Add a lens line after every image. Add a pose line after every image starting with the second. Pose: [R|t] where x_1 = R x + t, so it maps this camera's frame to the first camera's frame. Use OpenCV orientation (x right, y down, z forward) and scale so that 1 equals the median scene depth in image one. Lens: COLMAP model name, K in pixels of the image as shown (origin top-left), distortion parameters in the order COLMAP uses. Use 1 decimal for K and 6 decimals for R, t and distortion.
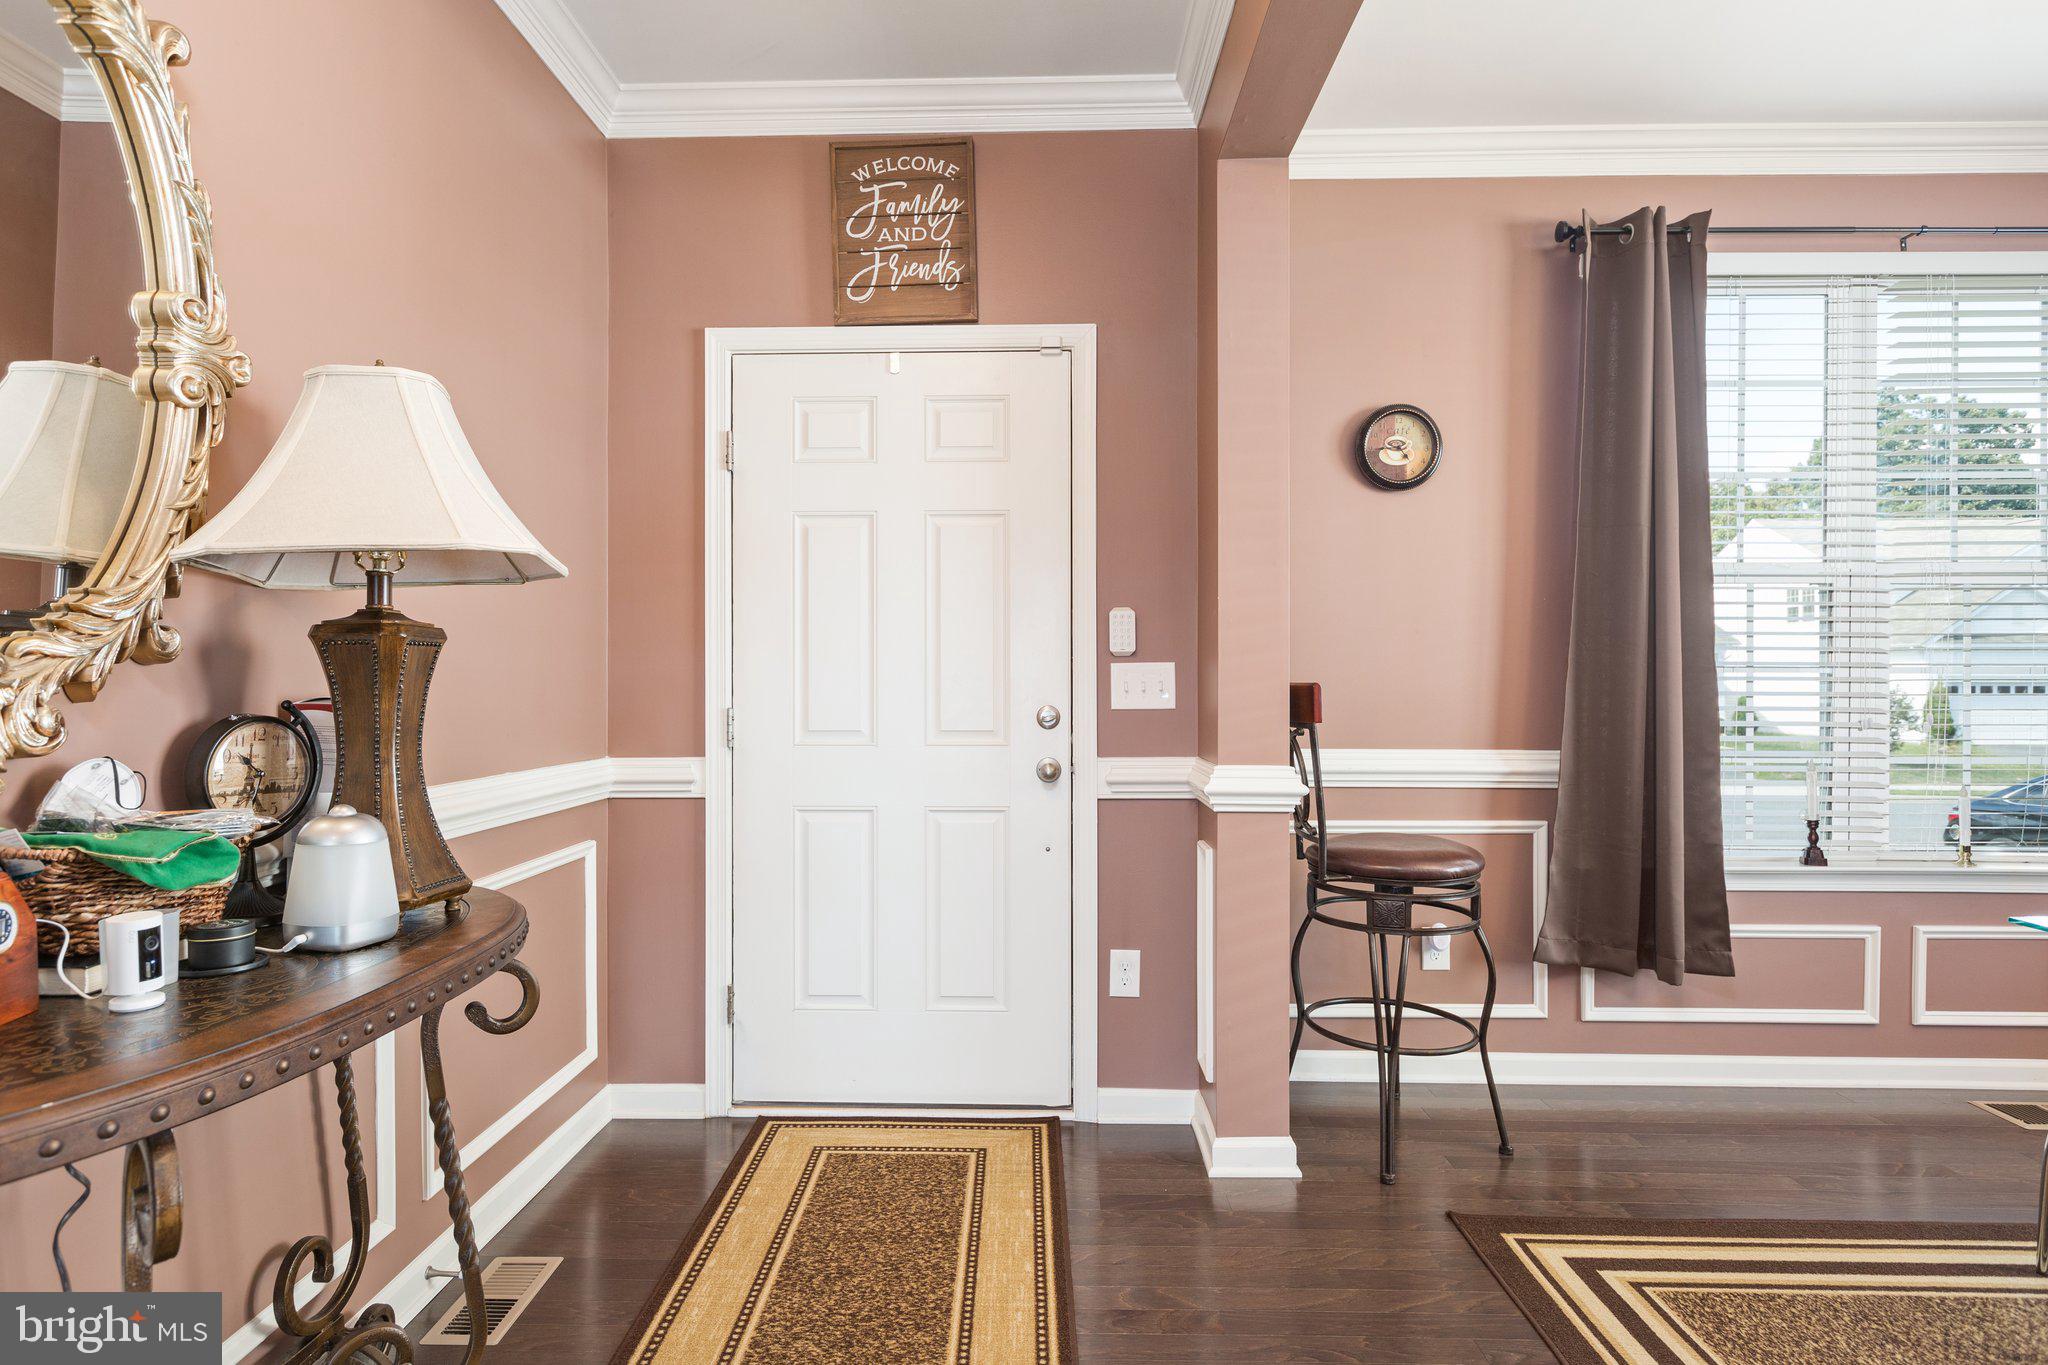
lens RADIAL K [[1052.0, 0, 1015.4], [0, 1052.0, 688.0], [0, 0, 1]] dist [0.016256, -0.000138]
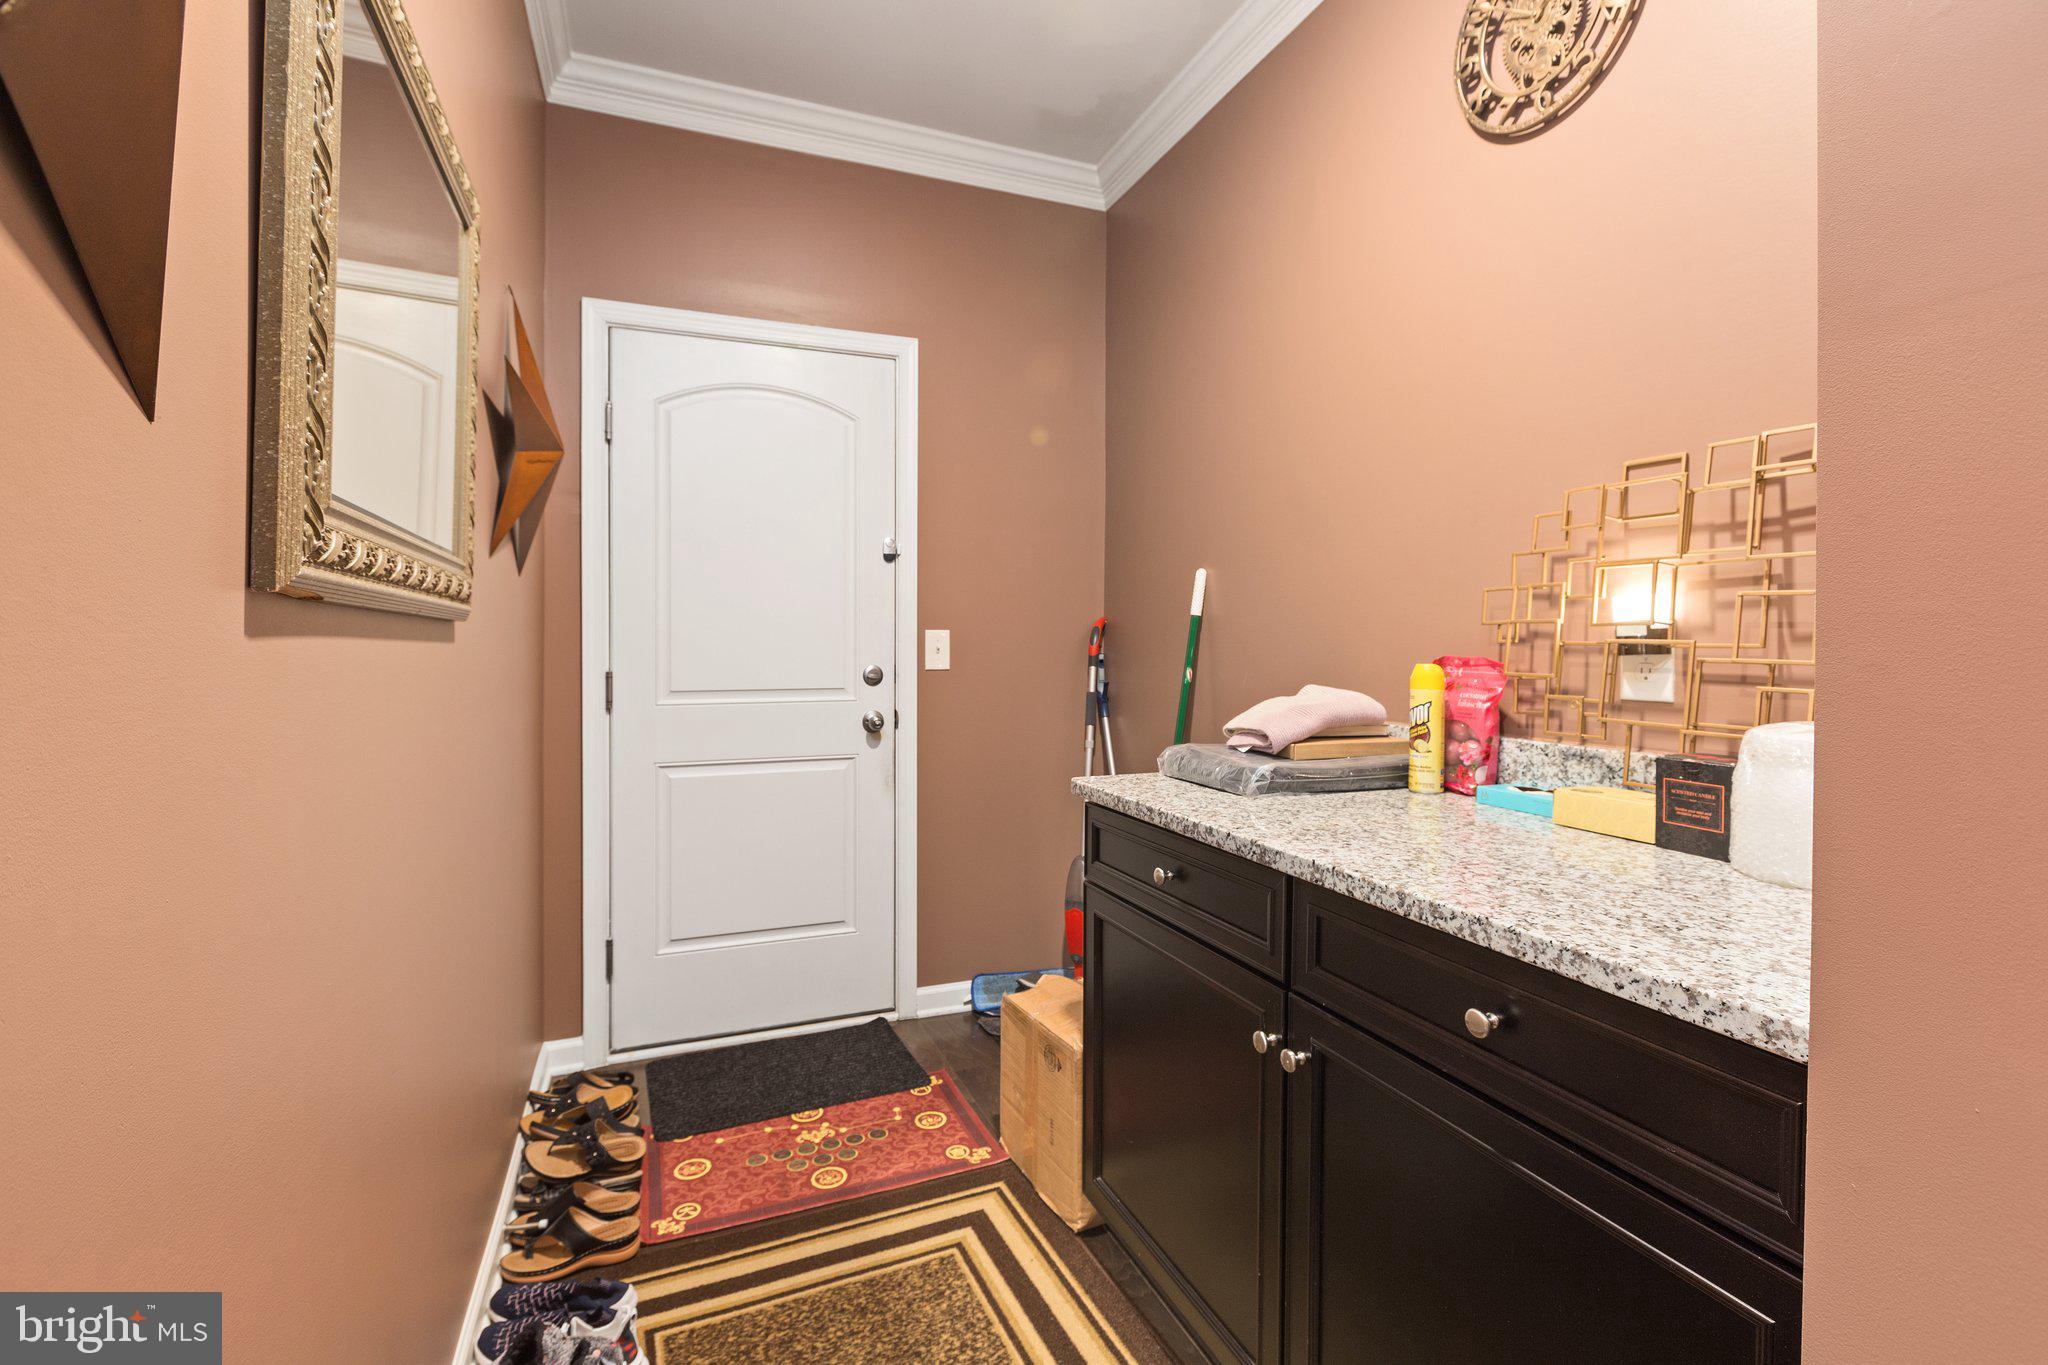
lens RADIAL K [[926.5, 0, 1034.7], [0, 926.5, 667.0], [0, 0, 1]] dist [0.002231, 0.000221]
pose [[0.914117, -0.009550, 0.405338, -0.225579], [0.002008, 0.999817, 0.019028, -0.001103], [-0.405446, -0.016580, 0.913969, 0.002535]]
